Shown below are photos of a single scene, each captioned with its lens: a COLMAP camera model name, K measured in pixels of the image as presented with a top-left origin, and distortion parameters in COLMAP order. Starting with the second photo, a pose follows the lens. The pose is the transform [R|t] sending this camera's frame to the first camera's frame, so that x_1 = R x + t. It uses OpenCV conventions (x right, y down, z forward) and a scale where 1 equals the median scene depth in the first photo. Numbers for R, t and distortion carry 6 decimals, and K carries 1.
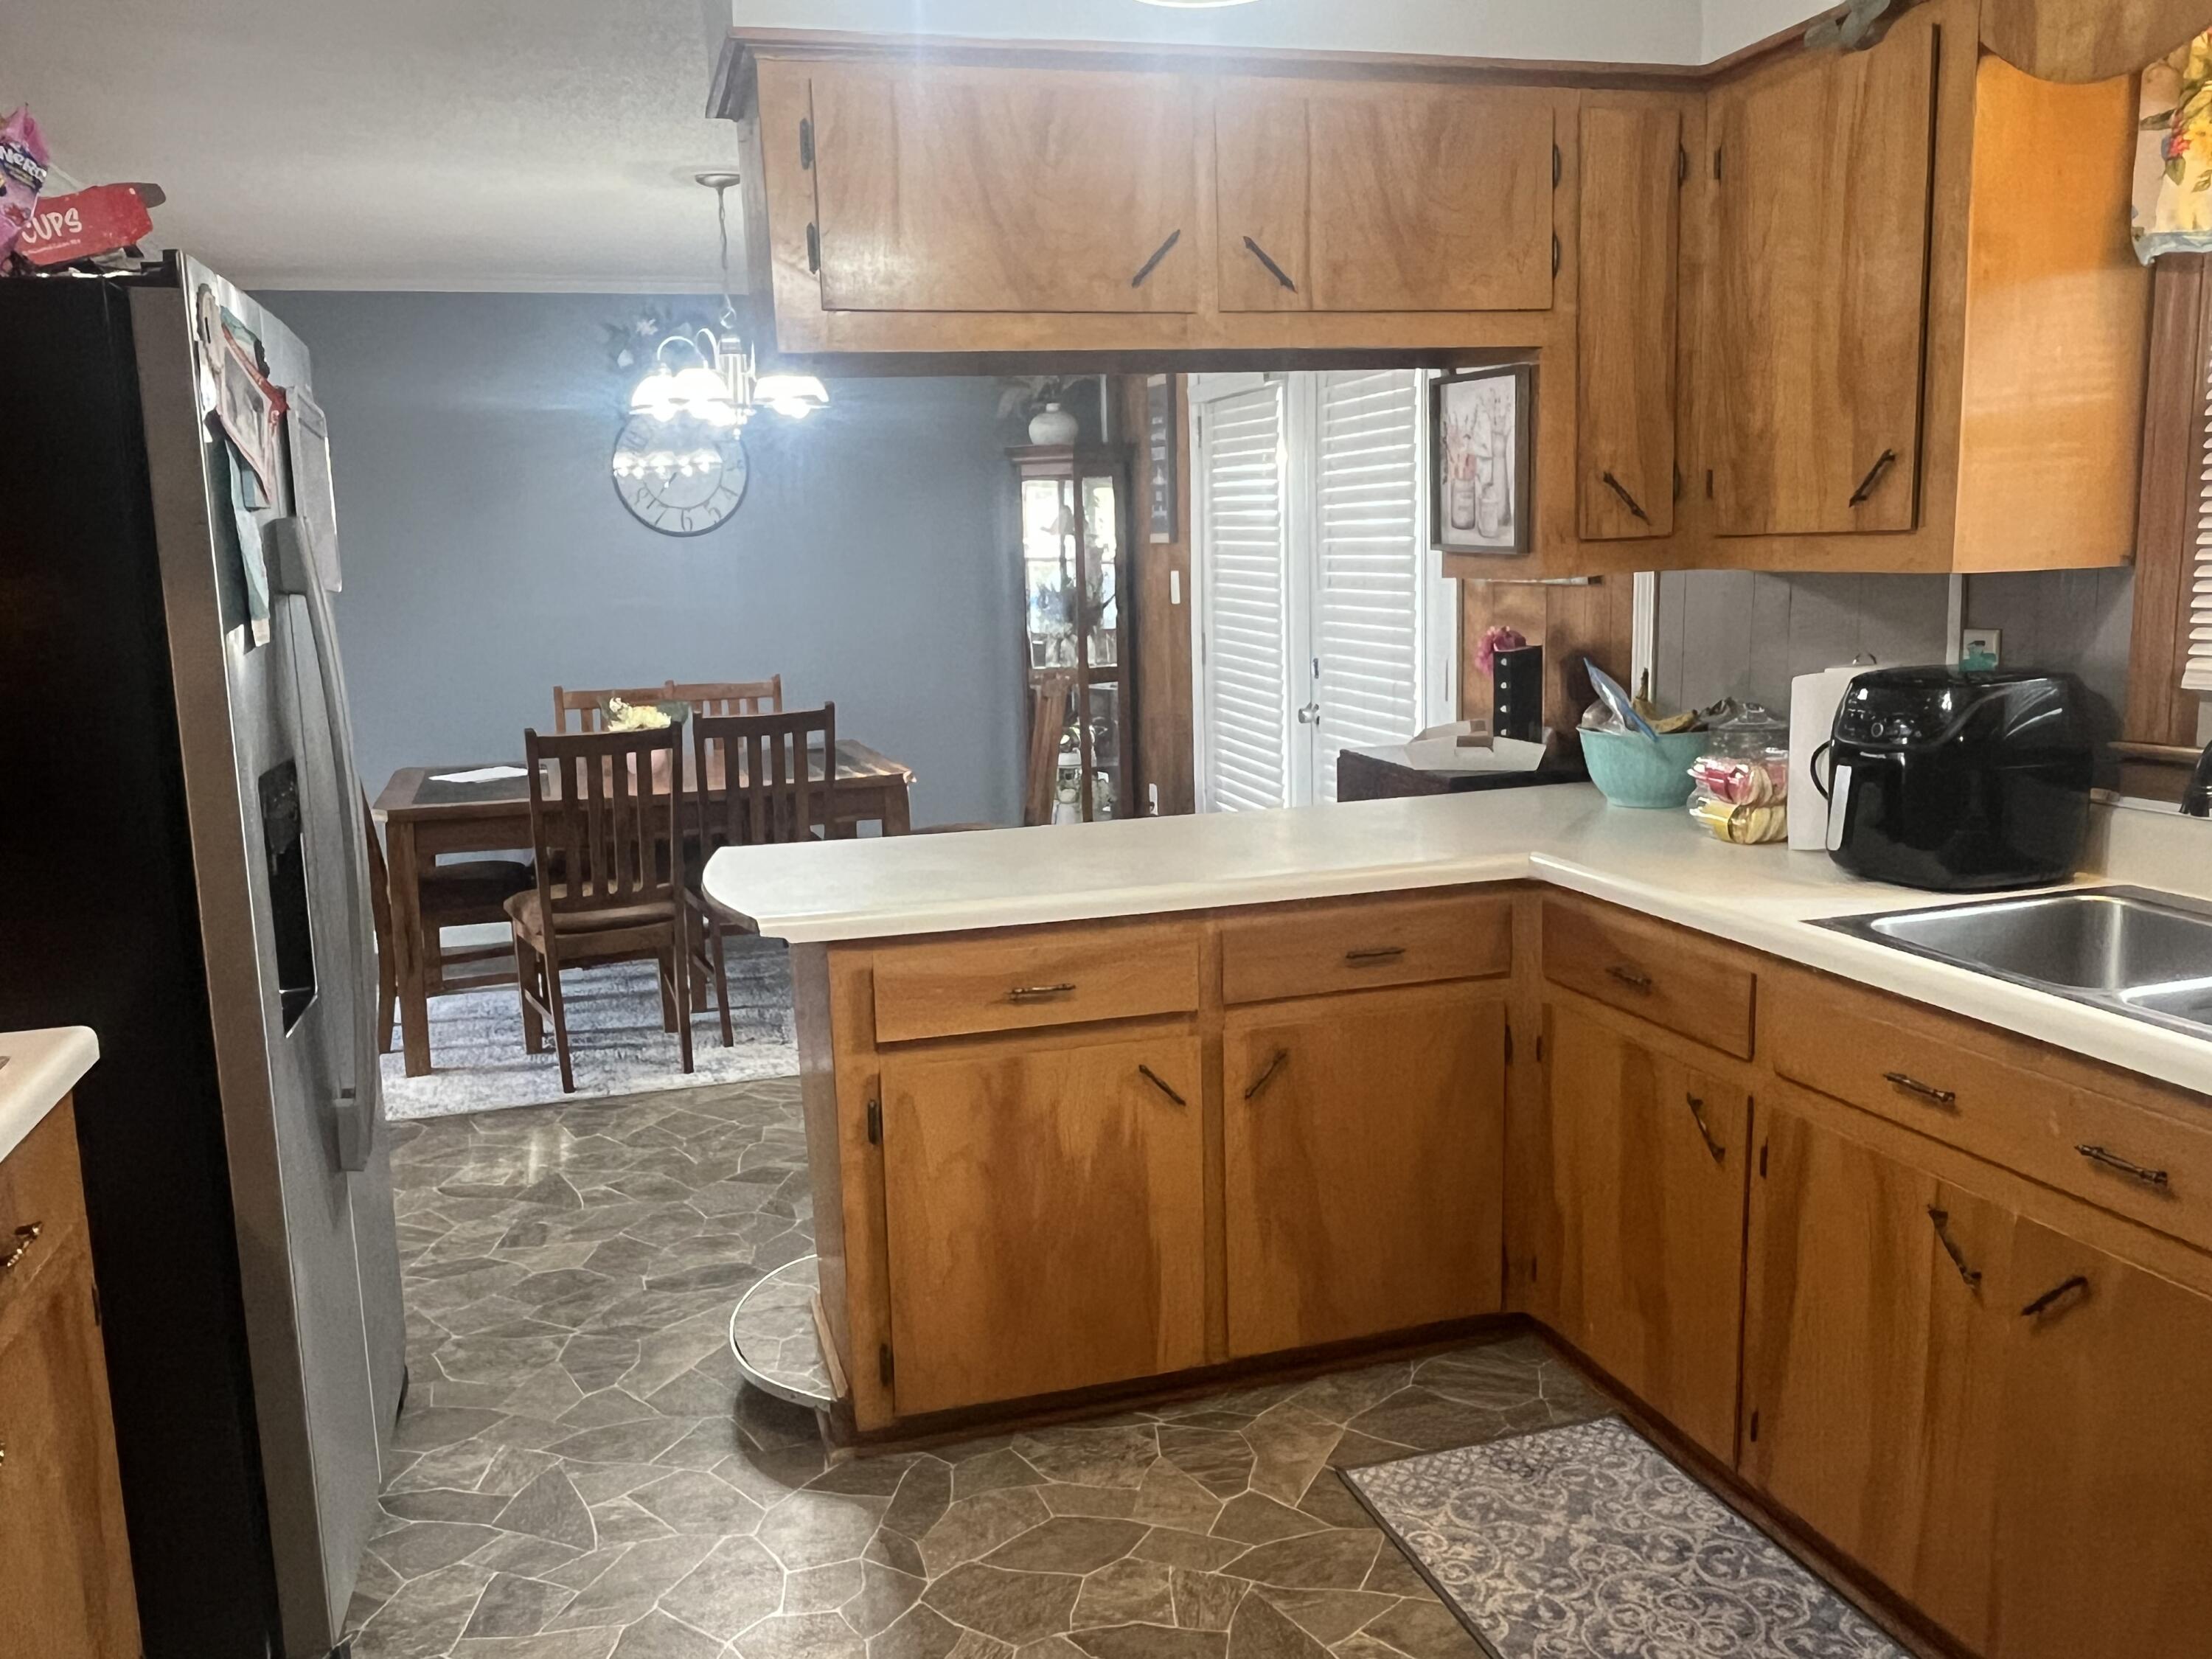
lens RADIAL K [[1732.1, 0, 1108.7], [0, 1732.1, 834.5], [0, 0, 1]] dist [-0.004808, 0.010330]
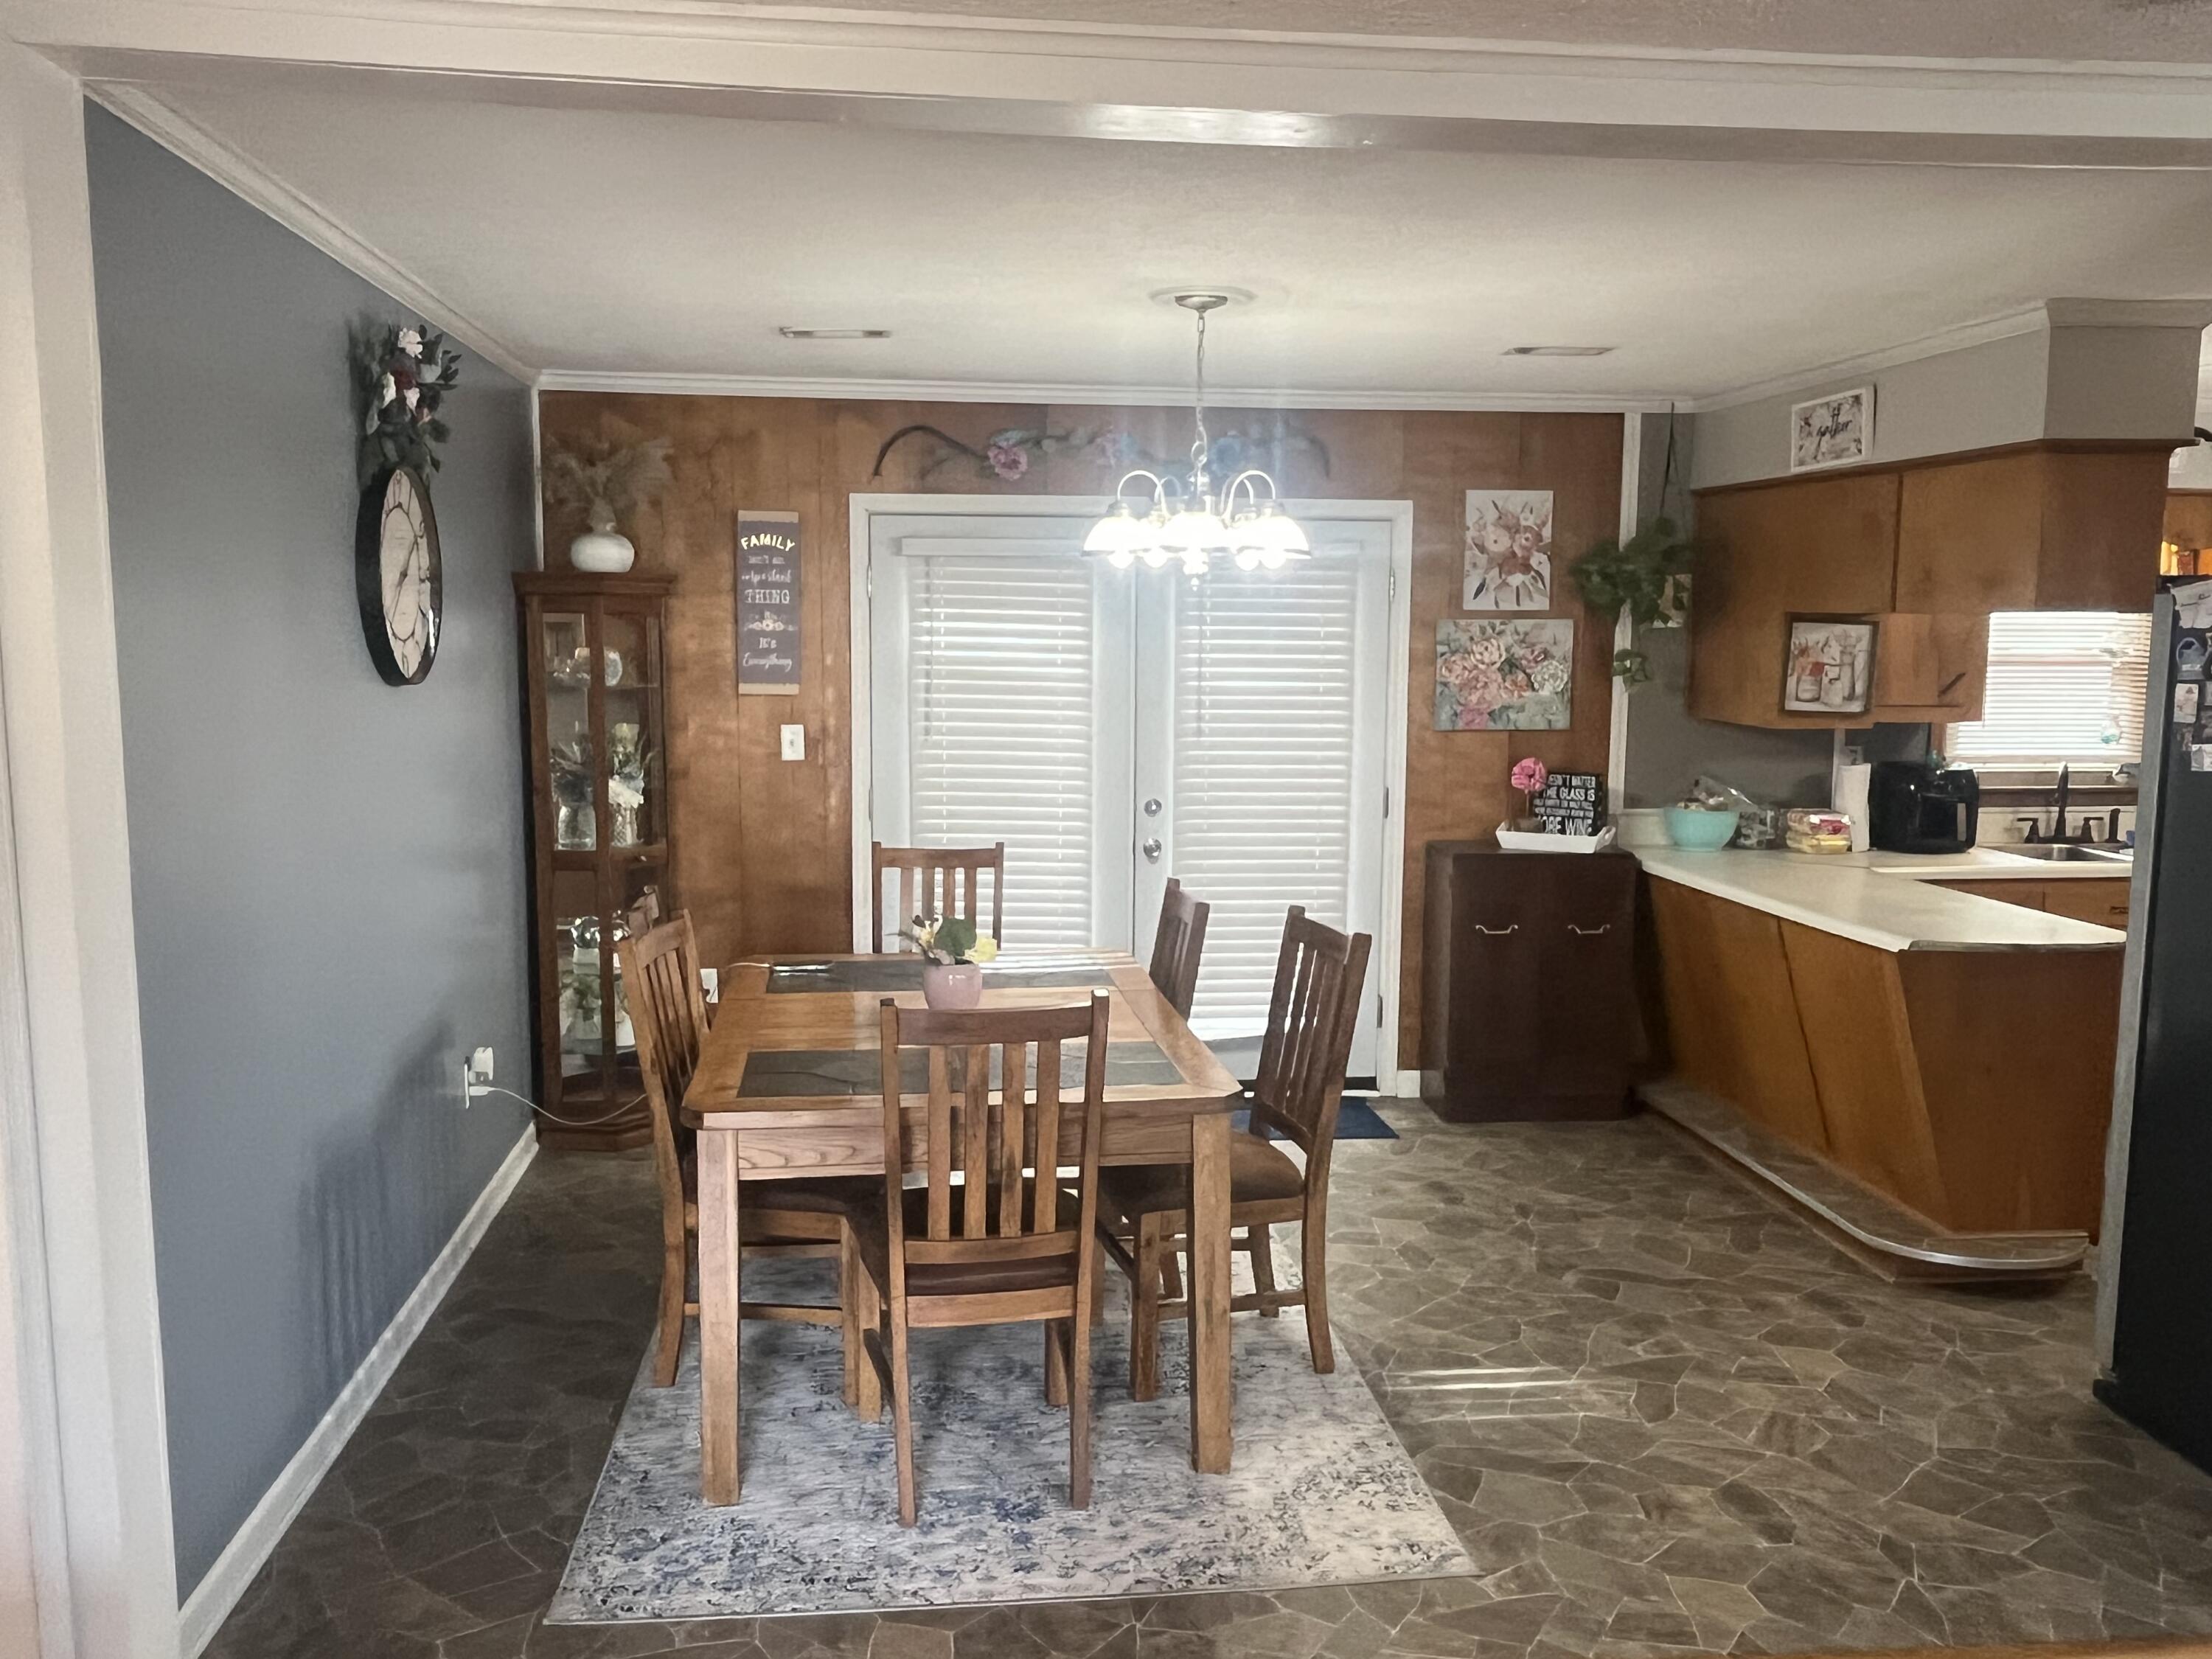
lens RADIAL K [[1685.8, 0, 1076.3], [0, 1685.8, 834.1], [0, 0, 1]] dist [-0.001802, 0.000248]
pose [[0.181146, -0.086145, 0.979676, -1.829625], [0.152208, 0.986609, 0.058610, -0.281873], [-0.971606, 0.138497, 0.191832, 1.547303]]
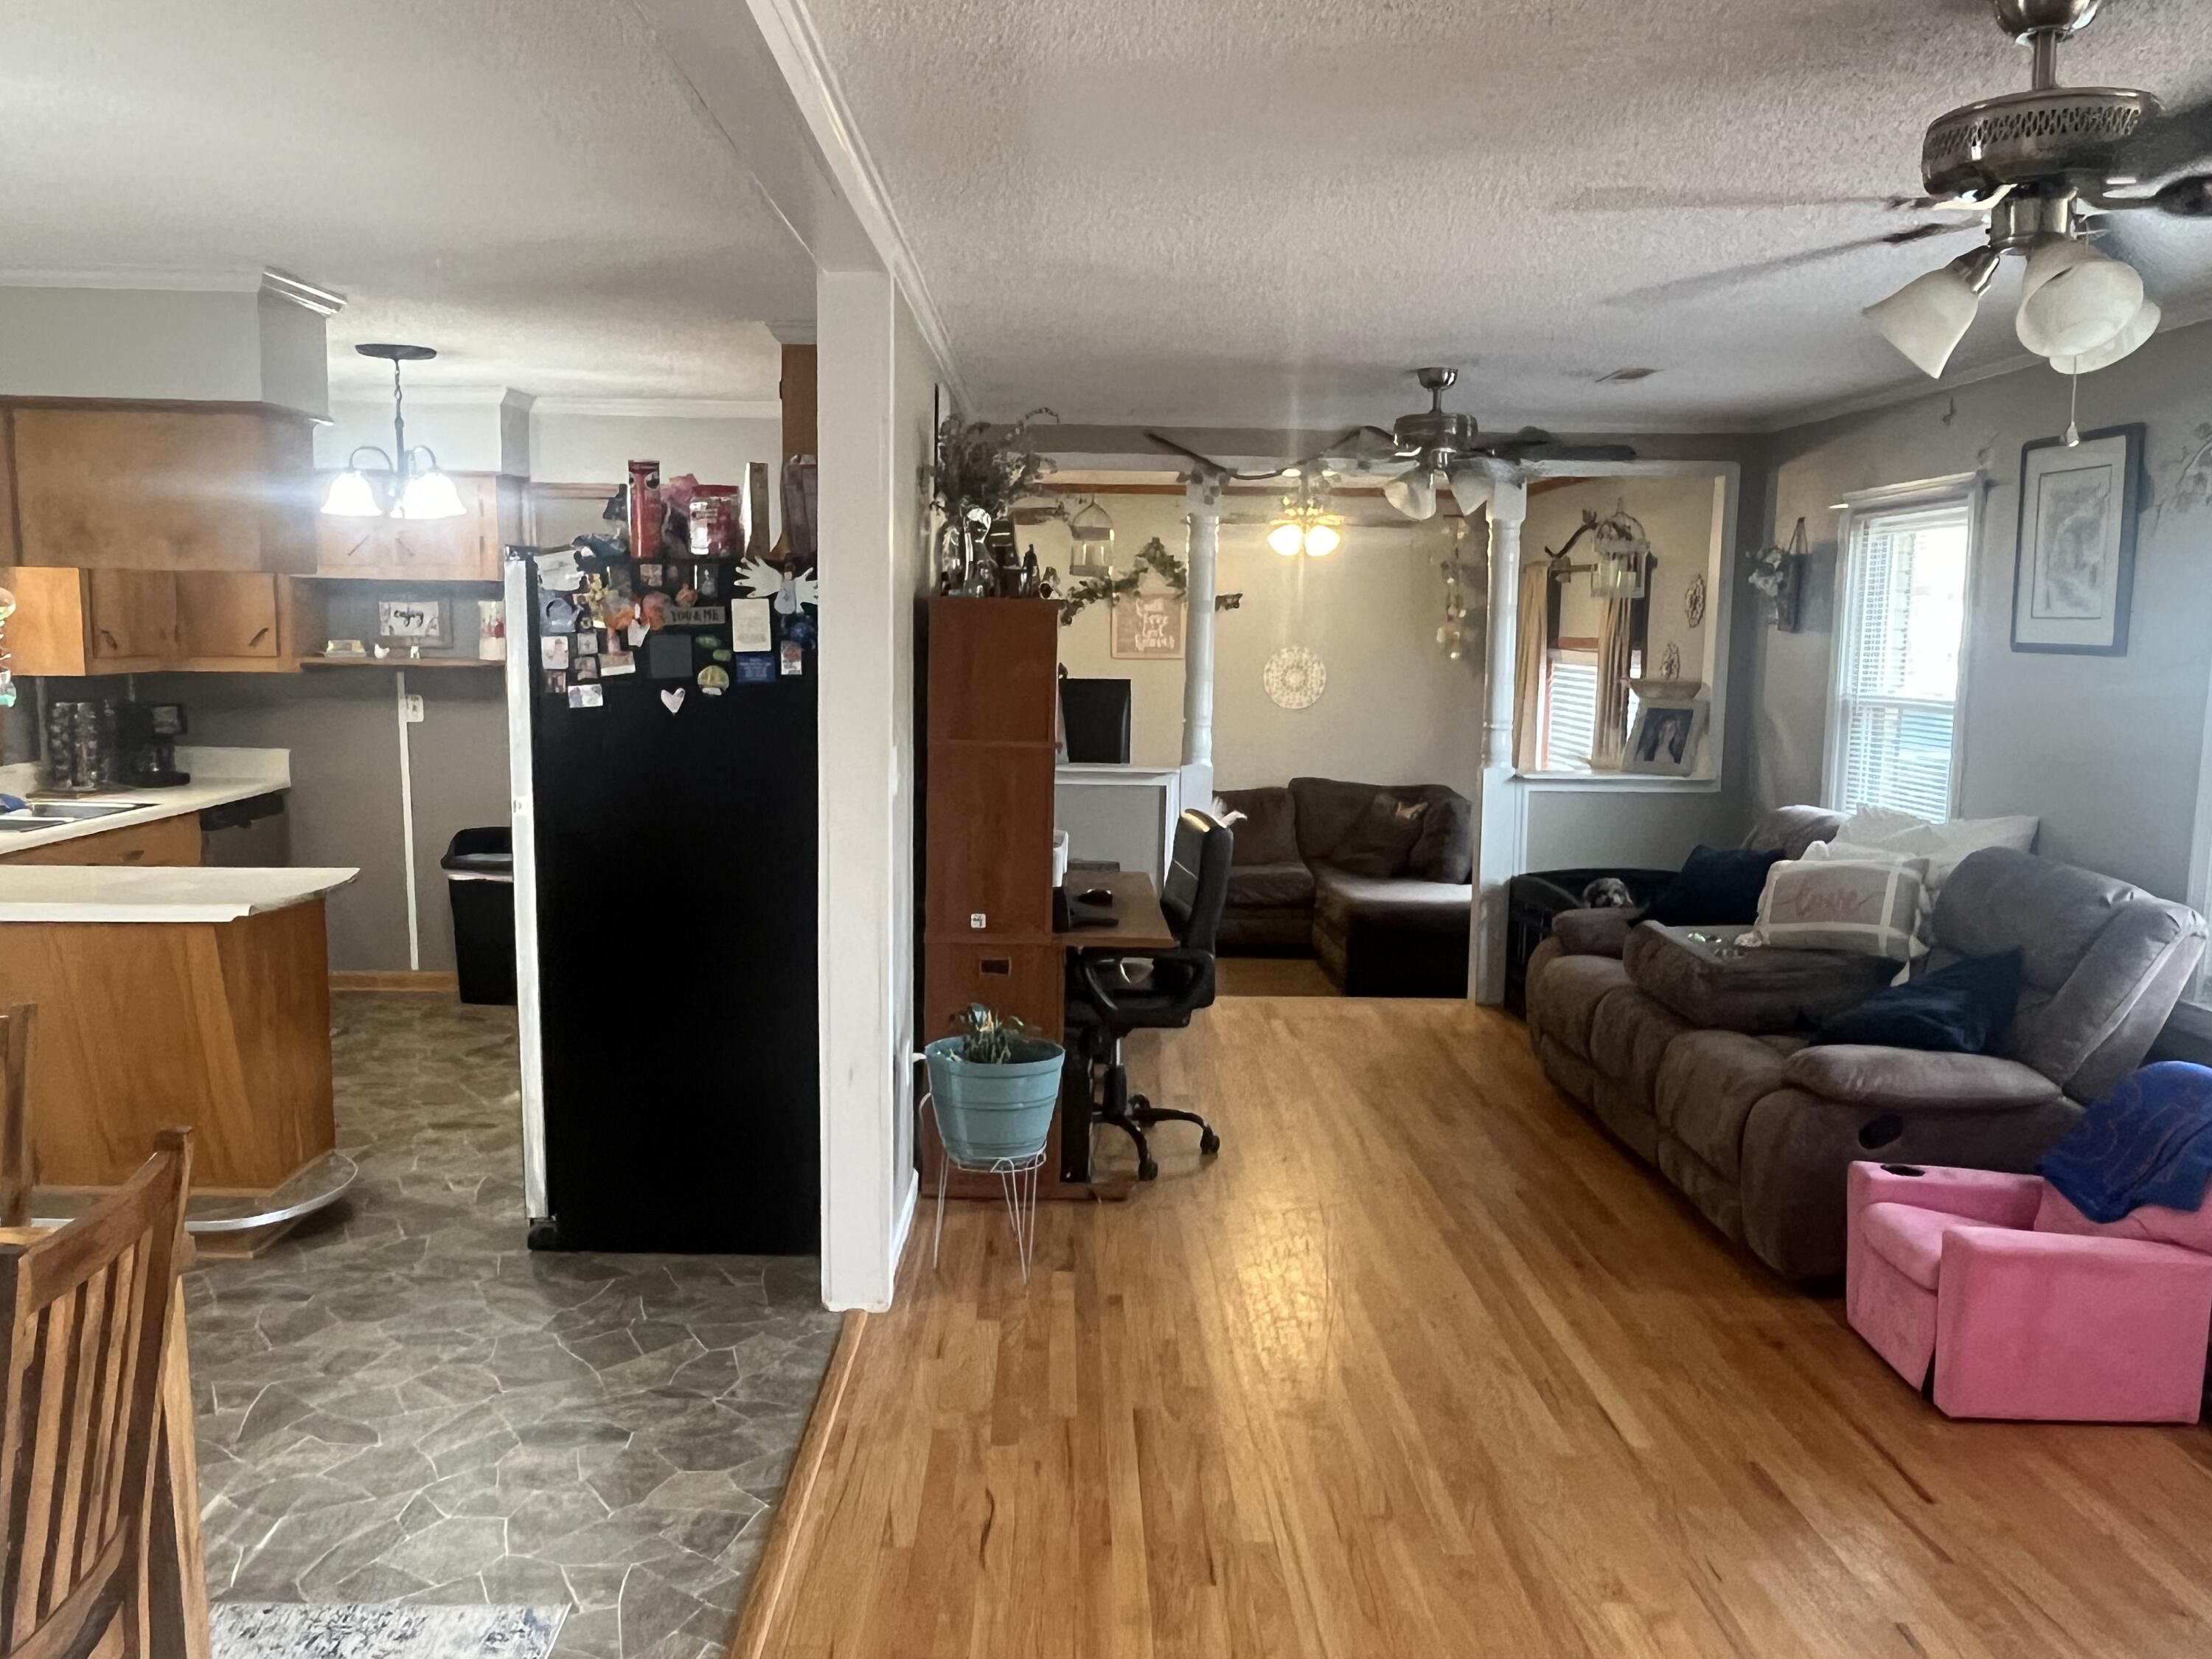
lens RADIAL K [[1685.8, 0, 1076.3], [0, 1685.8, 834.1], [0, 0, 1]] dist [-0.001802, 0.000248]
pose [[-0.959888, -0.016792, 0.279880, -1.341523], [0.062708, 0.960063, 0.272667, -0.401486], [-0.273281, 0.279281, -0.920500, 2.256613]]
